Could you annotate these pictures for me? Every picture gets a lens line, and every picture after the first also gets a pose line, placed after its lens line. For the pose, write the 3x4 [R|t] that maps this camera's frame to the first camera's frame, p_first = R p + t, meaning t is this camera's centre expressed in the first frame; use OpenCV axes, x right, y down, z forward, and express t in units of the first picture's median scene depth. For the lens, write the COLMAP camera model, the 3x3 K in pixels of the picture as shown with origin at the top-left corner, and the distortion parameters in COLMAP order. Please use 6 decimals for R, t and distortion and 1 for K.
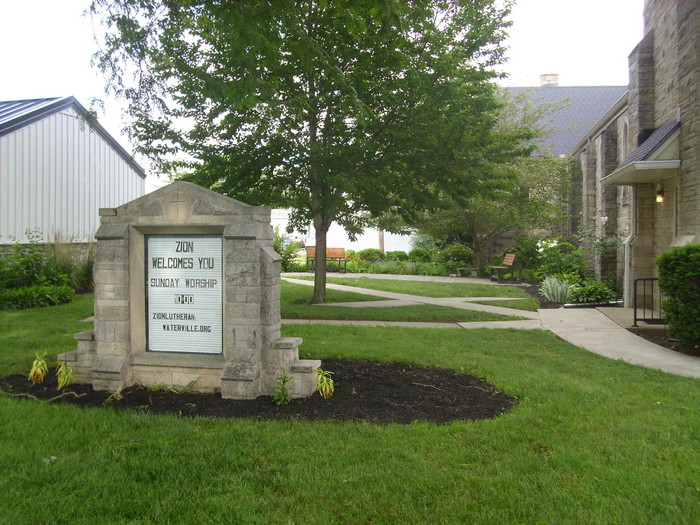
lens RADIAL K [[713.4, 0, 351.9], [0, 713.4, 265.6], [0, 0, 1]] dist [-0.141669, 0.000000]
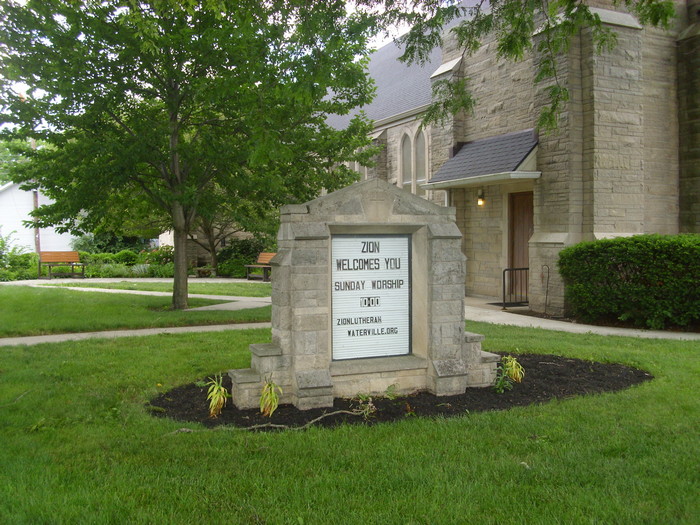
lens RADIAL K [[713.4, 0, 352.3], [0, 713.4, 265.1], [0, 0, 1]] dist [-0.141669, 0.000000]
pose [[0.842353, -0.029501, 0.538118, -0.777310], [0.030345, 0.999513, 0.007295, -0.010052], [-0.538071, 0.010184, 0.842838, 0.198809]]
